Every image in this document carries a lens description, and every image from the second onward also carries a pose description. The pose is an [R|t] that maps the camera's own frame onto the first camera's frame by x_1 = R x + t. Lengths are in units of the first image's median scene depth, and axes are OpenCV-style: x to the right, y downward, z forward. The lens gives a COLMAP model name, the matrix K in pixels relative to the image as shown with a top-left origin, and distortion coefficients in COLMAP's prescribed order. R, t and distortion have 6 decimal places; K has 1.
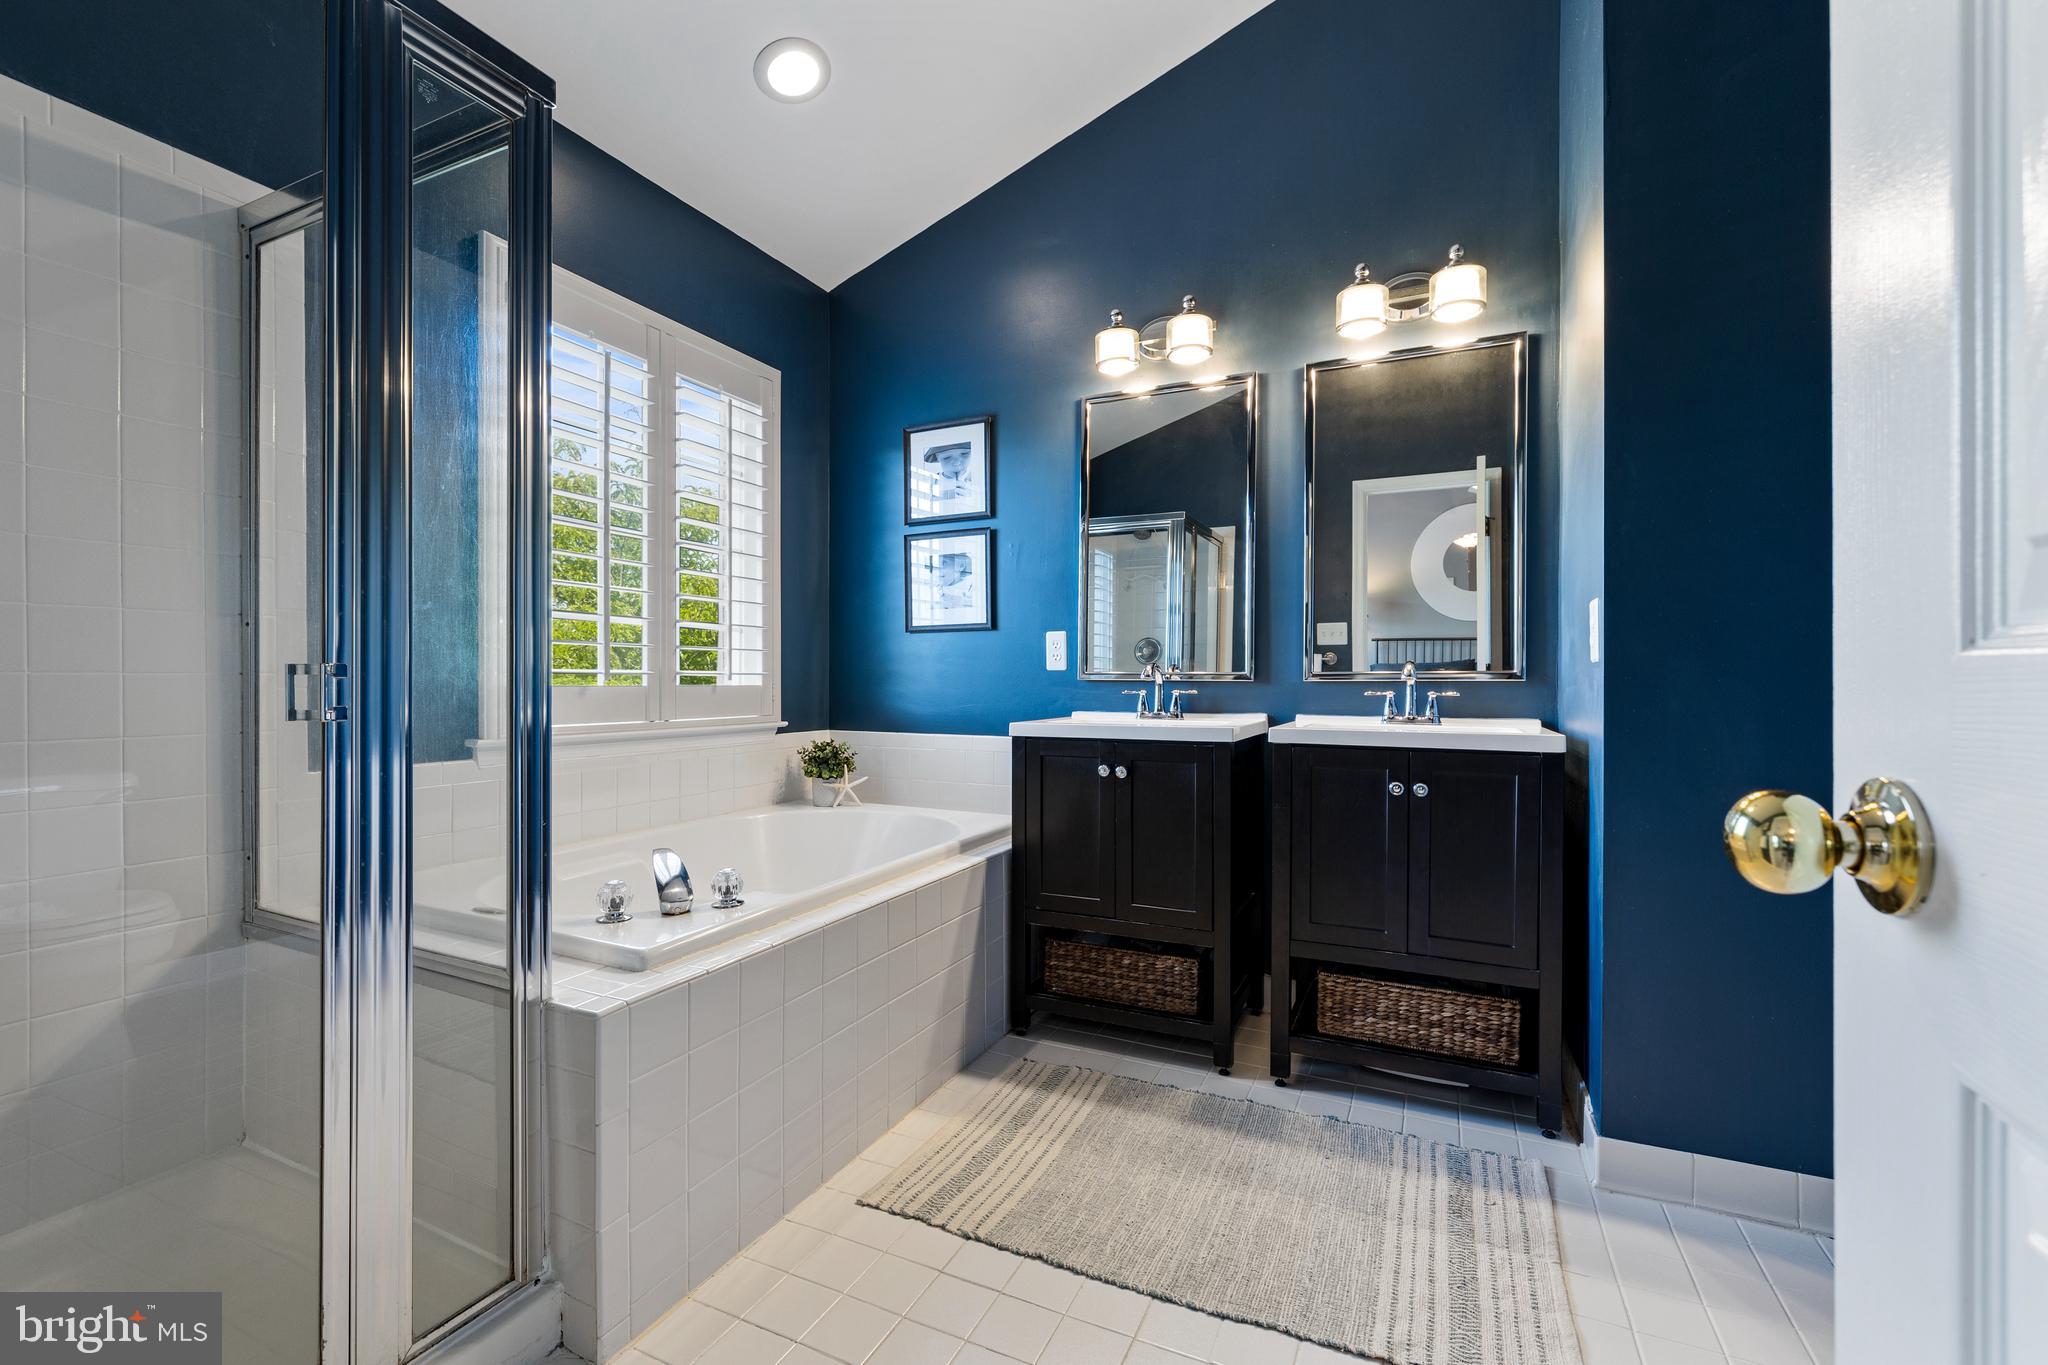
lens RADIAL K [[863.4, 0, 1018.7], [0, 863.4, 685.5], [0, 0, 1]] dist [-0.001319, 0.000582]
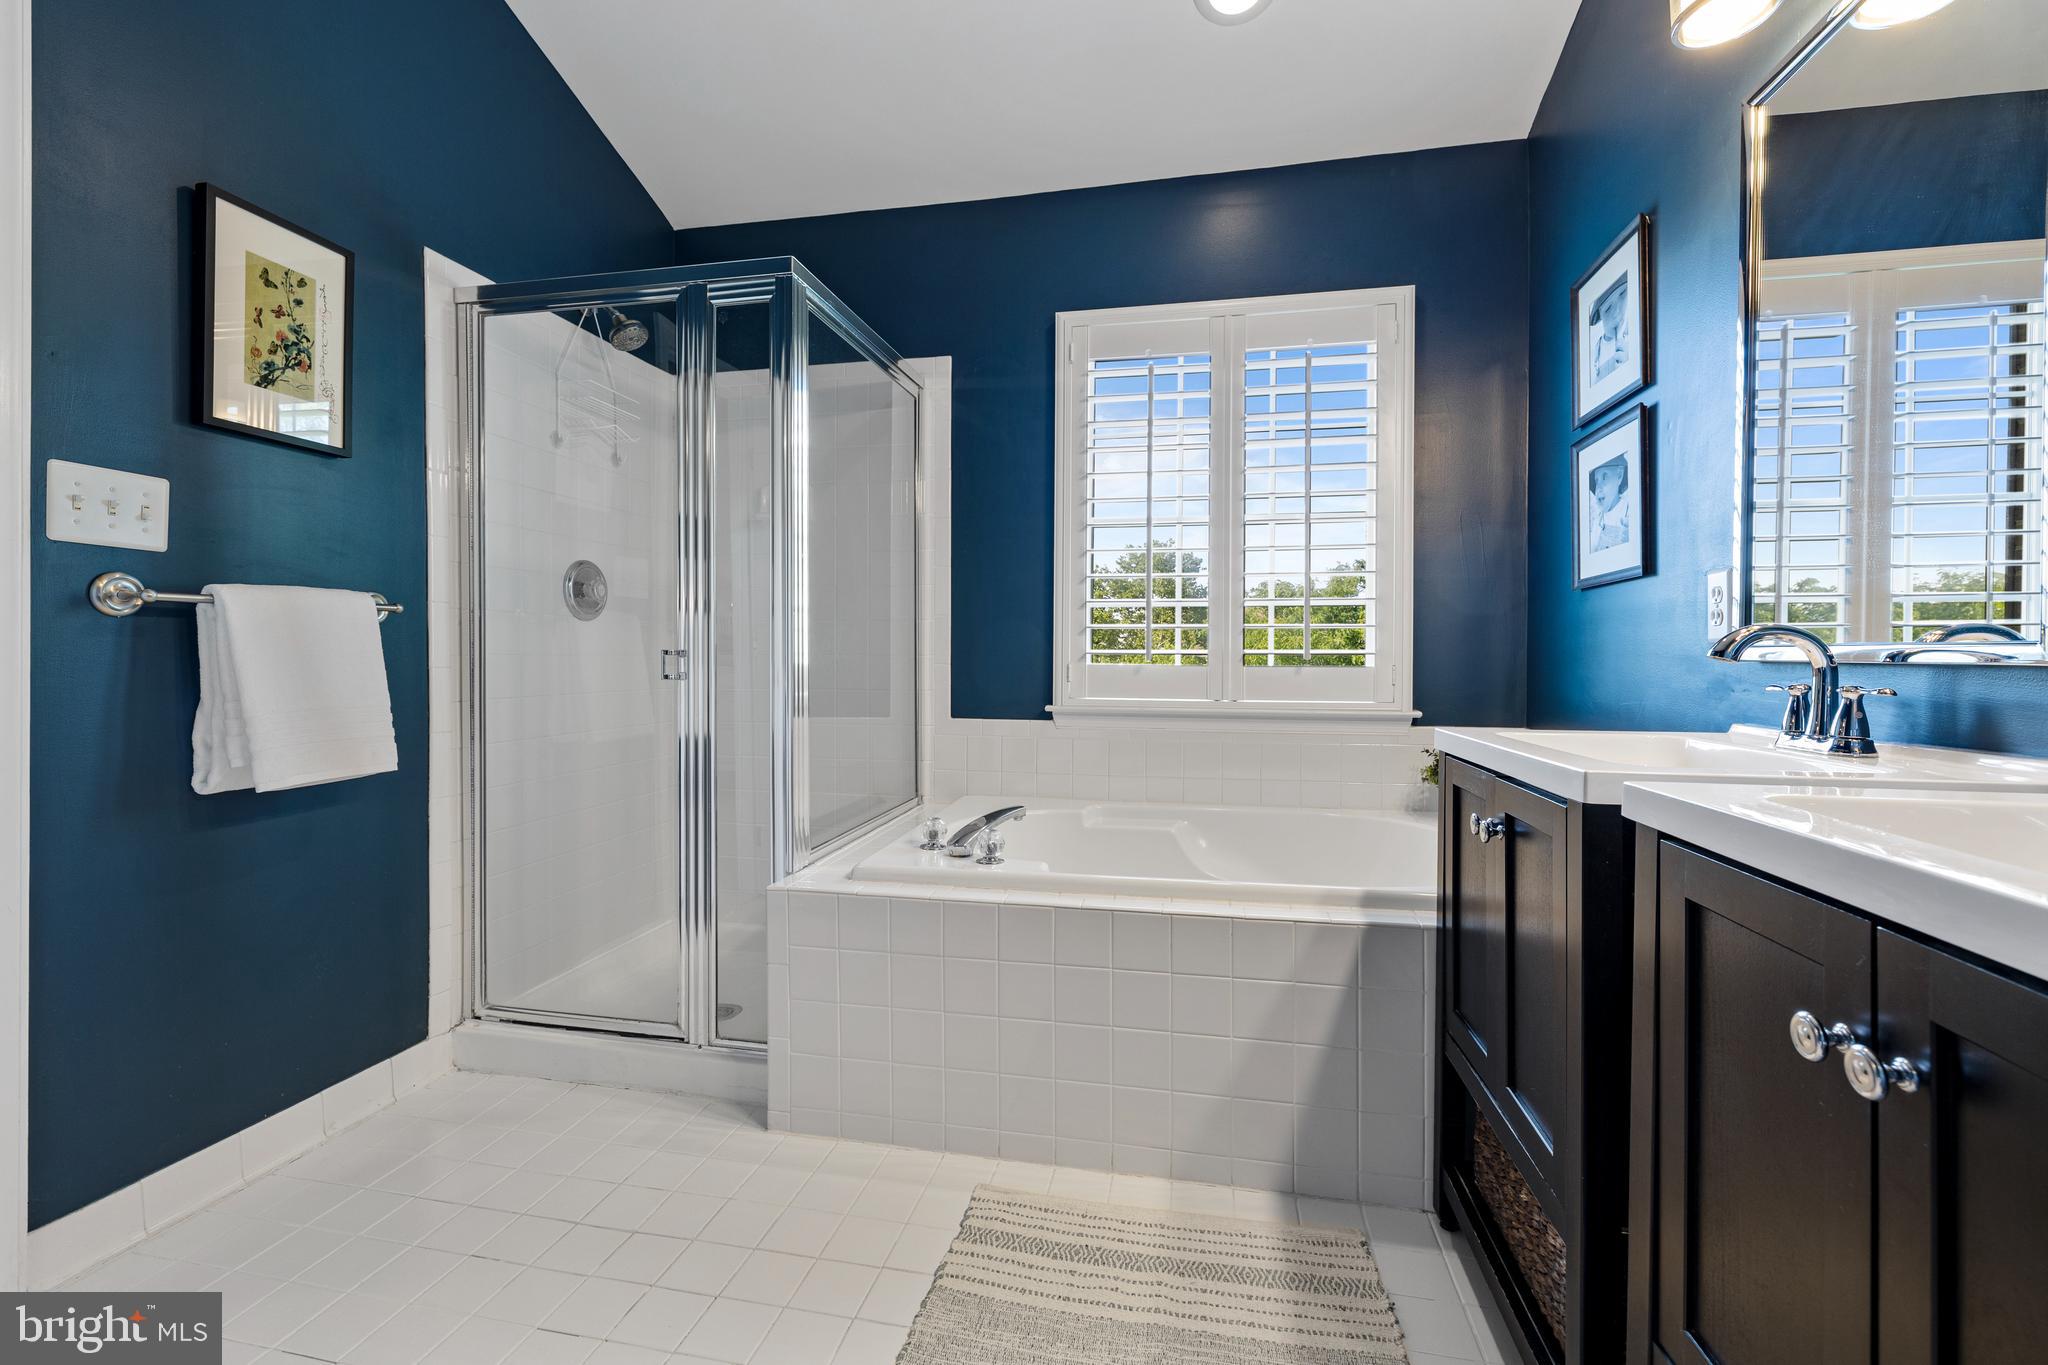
lens RADIAL K [[863.4, 0, 1035.3], [0, 863.4, 661.1], [0, 0, 1]] dist [-0.001319, 0.000582]
pose [[0.245687, 0.004160, -0.969340, 0.590304], [-0.007669, 0.999968, 0.002348, -0.007169], [0.969319, 0.006857, 0.245711, 0.608341]]
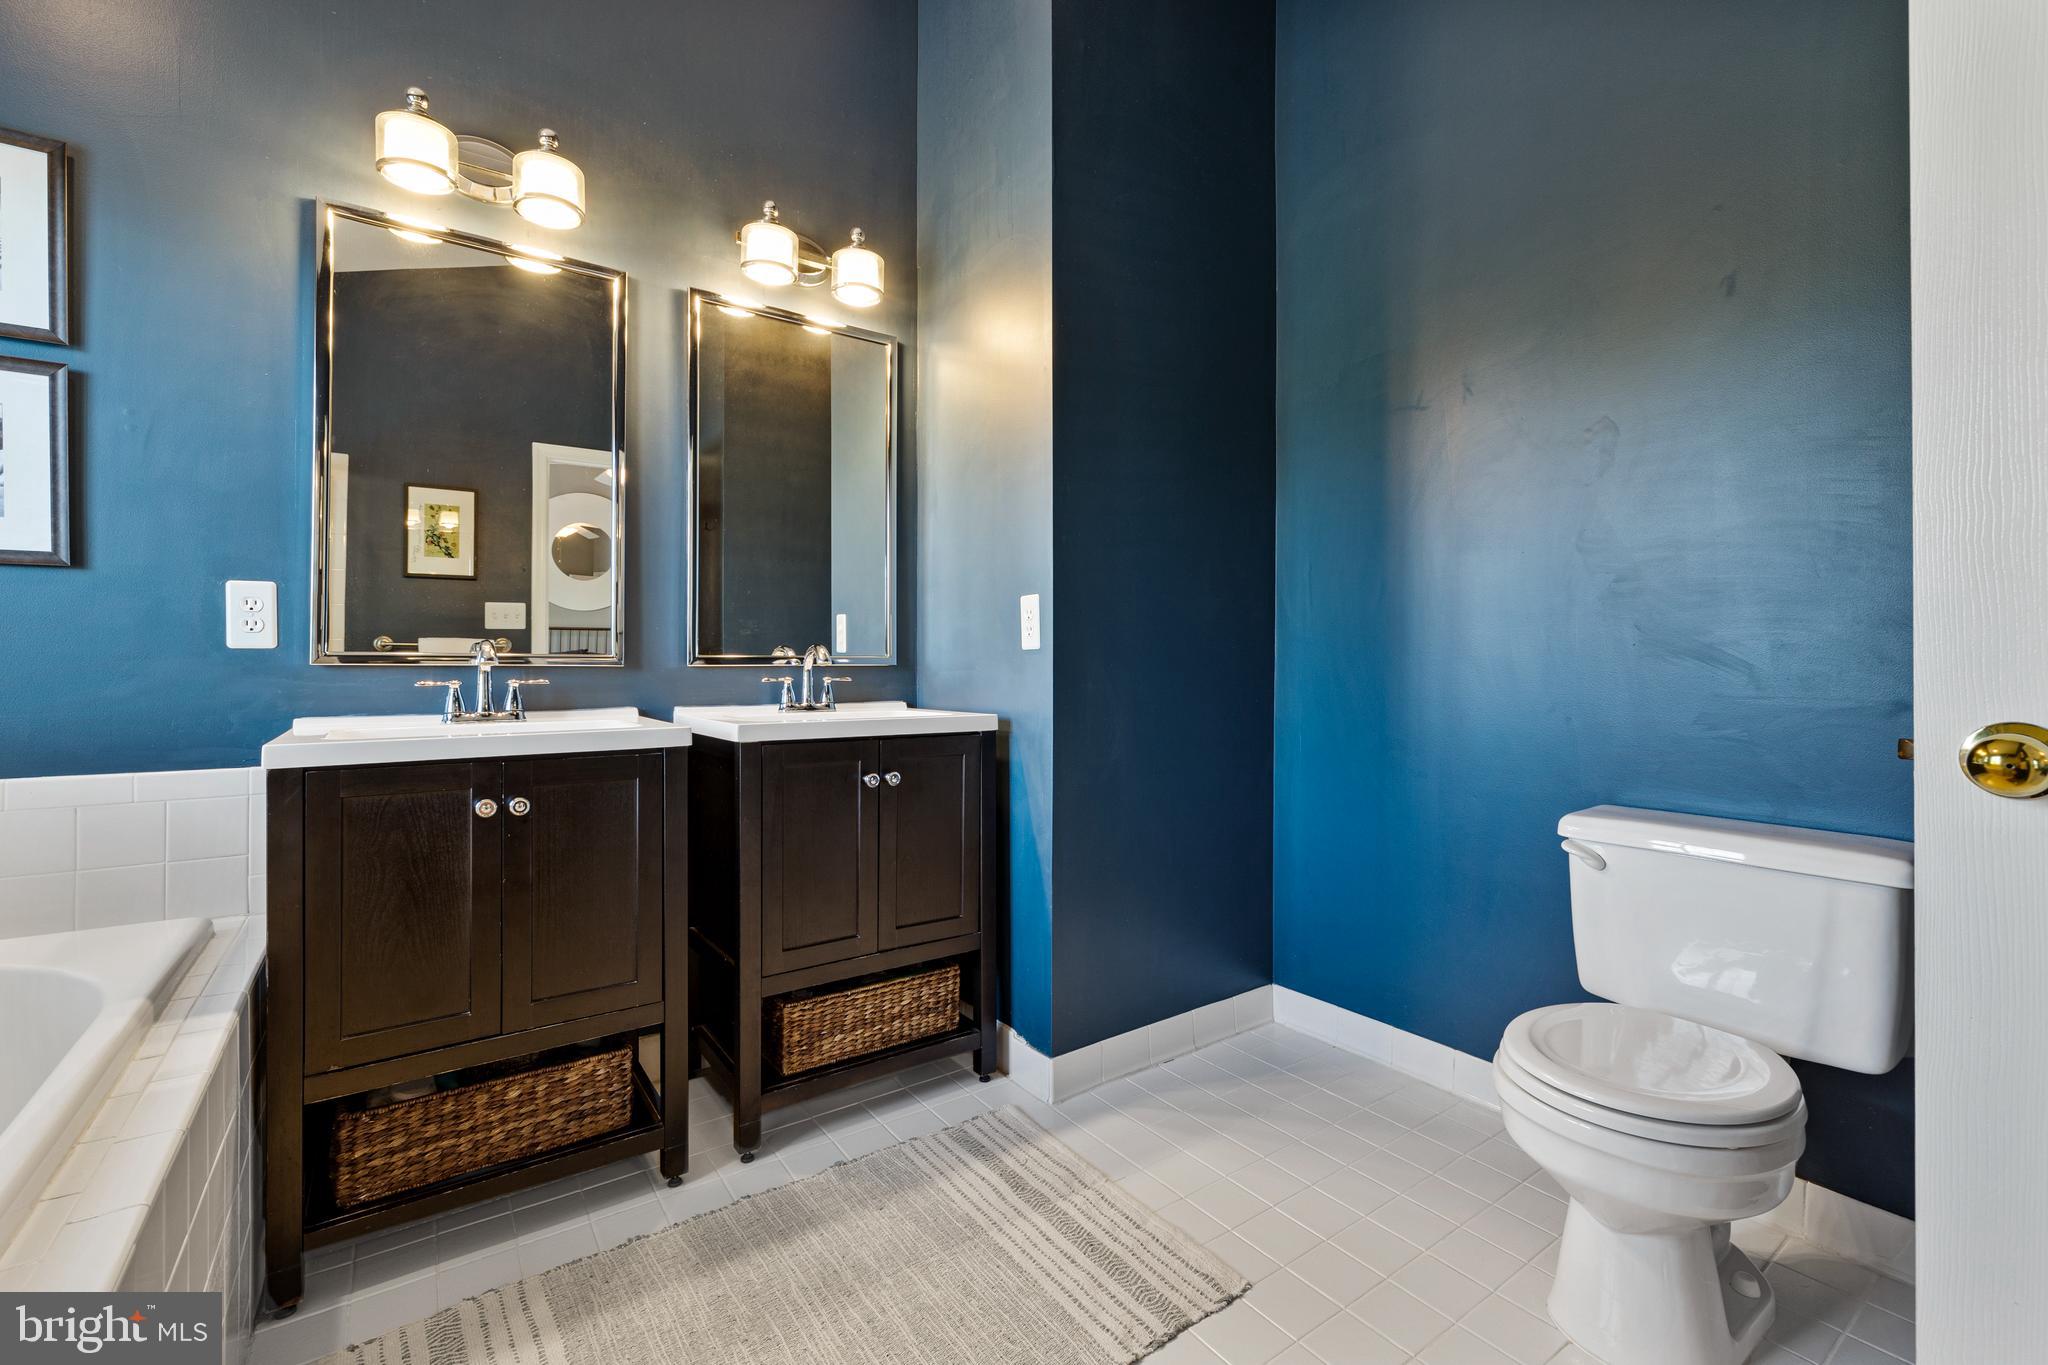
lens RADIAL K [[863.4, 0, 1014.6], [0, 863.4, 670.4], [0, 0, 1]] dist [-0.001319, 0.000582]
pose [[0.486997, -0.001733, 0.873402, -0.275756], [0.010943, 0.999932, -0.004117, 0.005882], [-0.873335, 0.011563, 0.486983, 0.365403]]
